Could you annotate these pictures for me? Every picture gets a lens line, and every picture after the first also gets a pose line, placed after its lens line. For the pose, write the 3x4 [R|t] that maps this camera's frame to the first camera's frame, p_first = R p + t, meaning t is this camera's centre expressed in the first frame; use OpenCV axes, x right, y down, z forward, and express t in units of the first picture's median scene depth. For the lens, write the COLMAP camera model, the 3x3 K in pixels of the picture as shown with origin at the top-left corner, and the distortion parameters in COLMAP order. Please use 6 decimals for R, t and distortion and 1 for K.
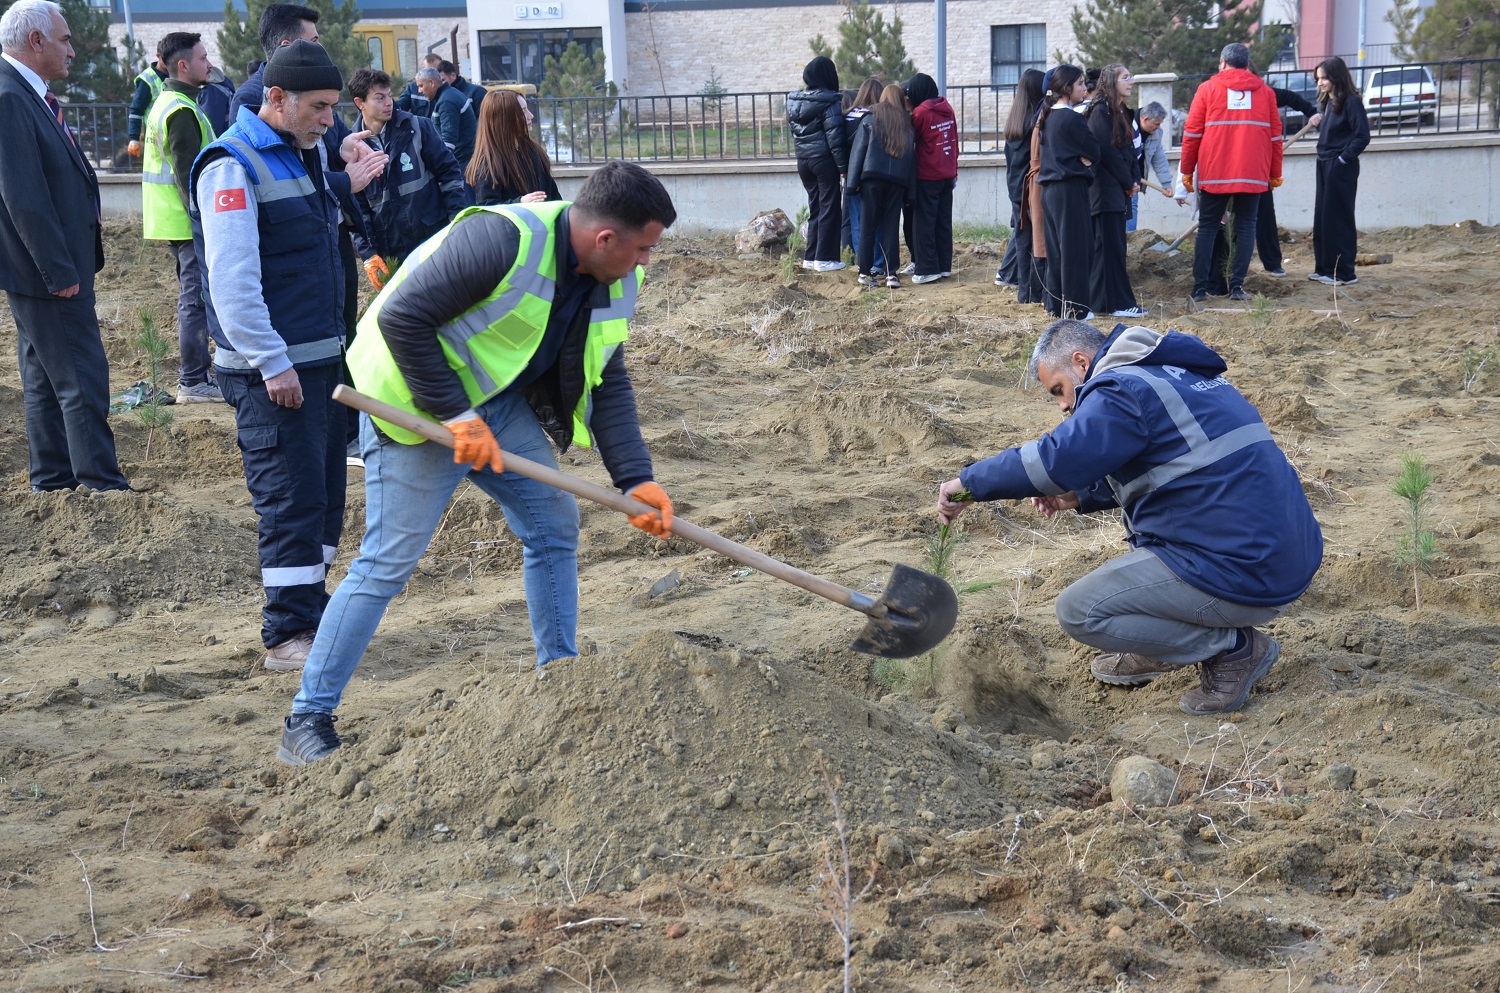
lens RADIAL K [[2610.7, 0, 750.0], [0, 2610.7, 496.5], [0, 0, 1]] dist [0.240771, 1.041150]
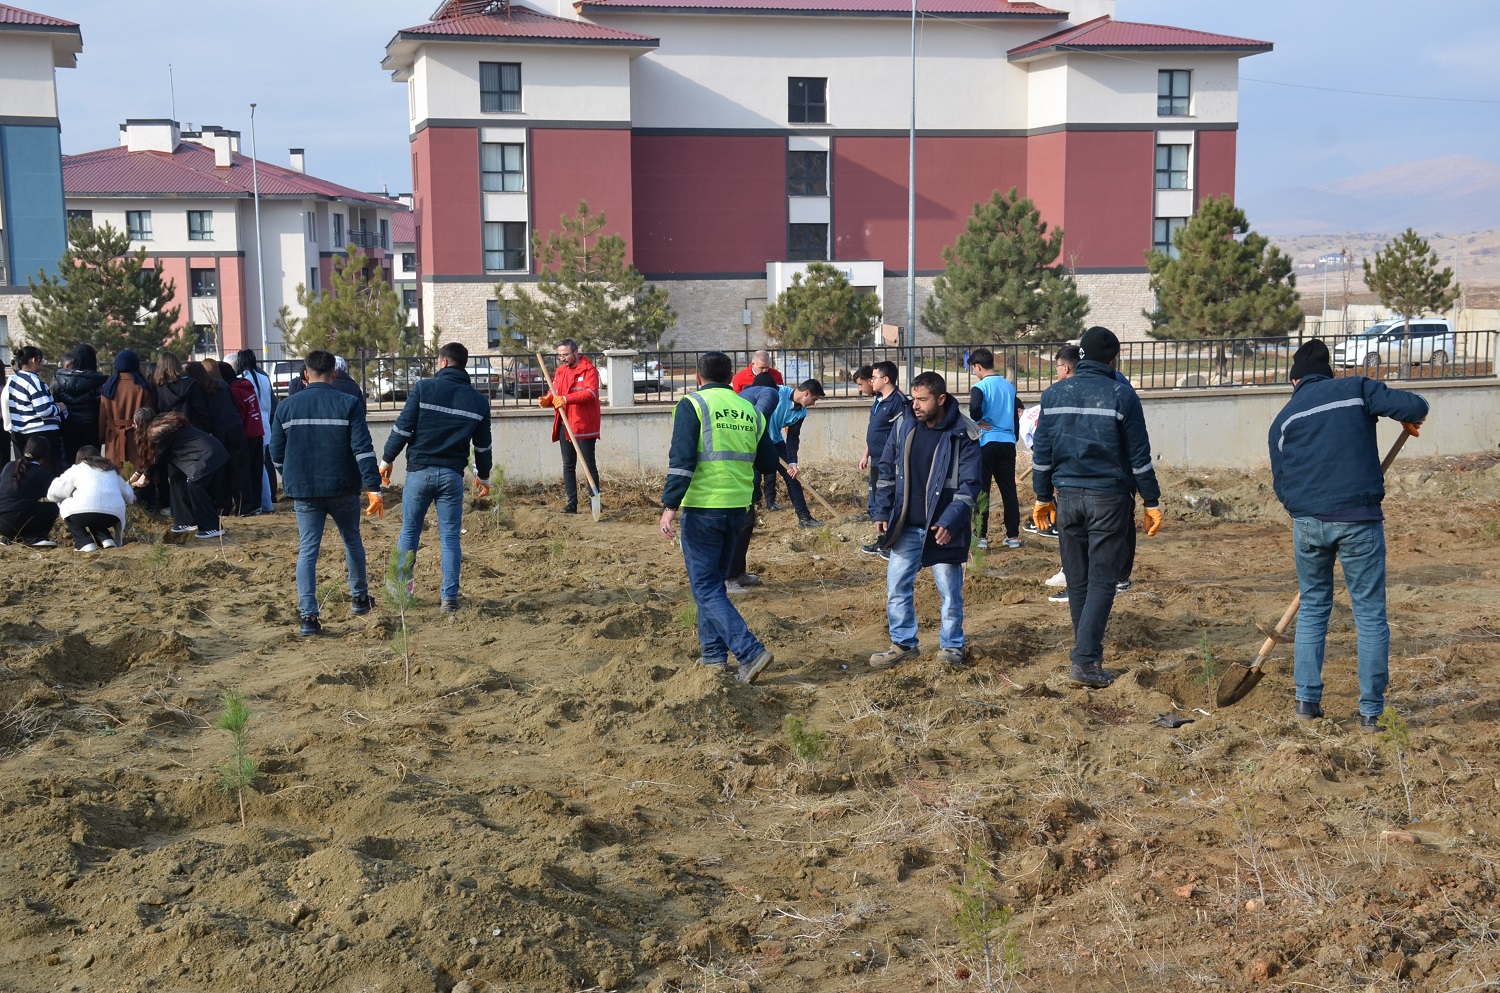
lens RADIAL K [[2012.9, 0, 750.0], [0, 2012.9, 496.5], [0, 0, 1]] dist [0.131348, 0.068087]
pose [[0.899378, -0.023052, 0.436564, 0.032340], [0.062667, 0.995094, -0.076557, -0.009467], [-0.432658, 0.096212, 0.896410, 0.046247]]
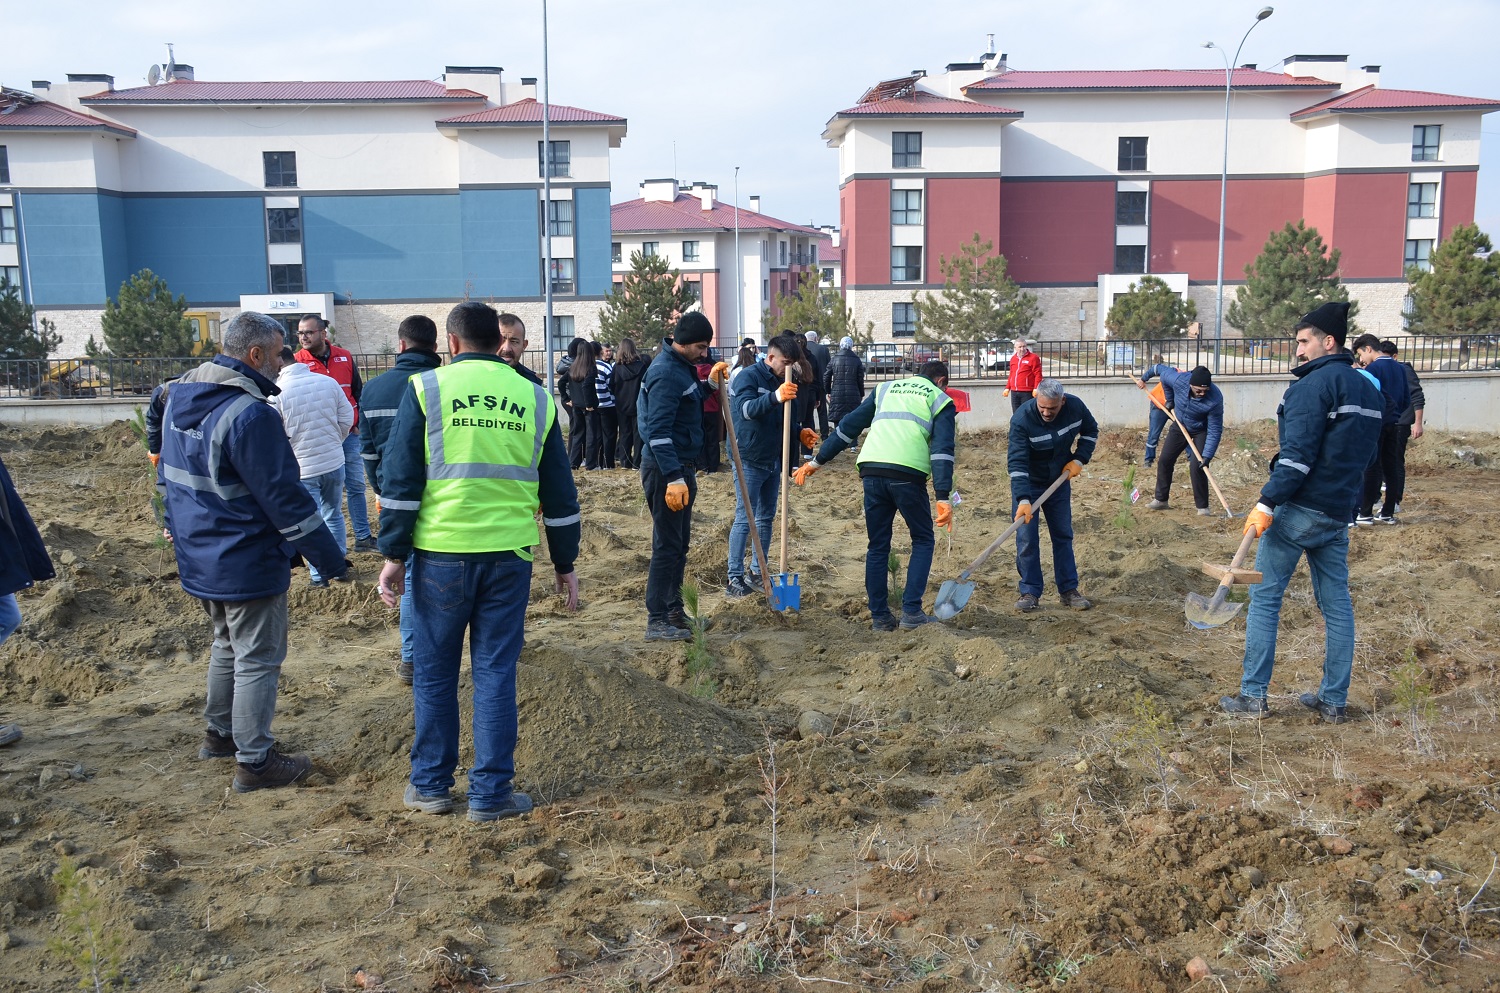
lens RADIAL K [[1470.9, 0, 750.0], [0, 1470.9, 496.5], [0, 0, 1]] dist [-0.065926, 0.206251]
pose [[0.972337, -0.011846, 0.233283, -0.050704], [0.024462, 0.998386, -0.051261, -0.000872], [-0.232299, 0.055549, 0.971057, -0.008883]]
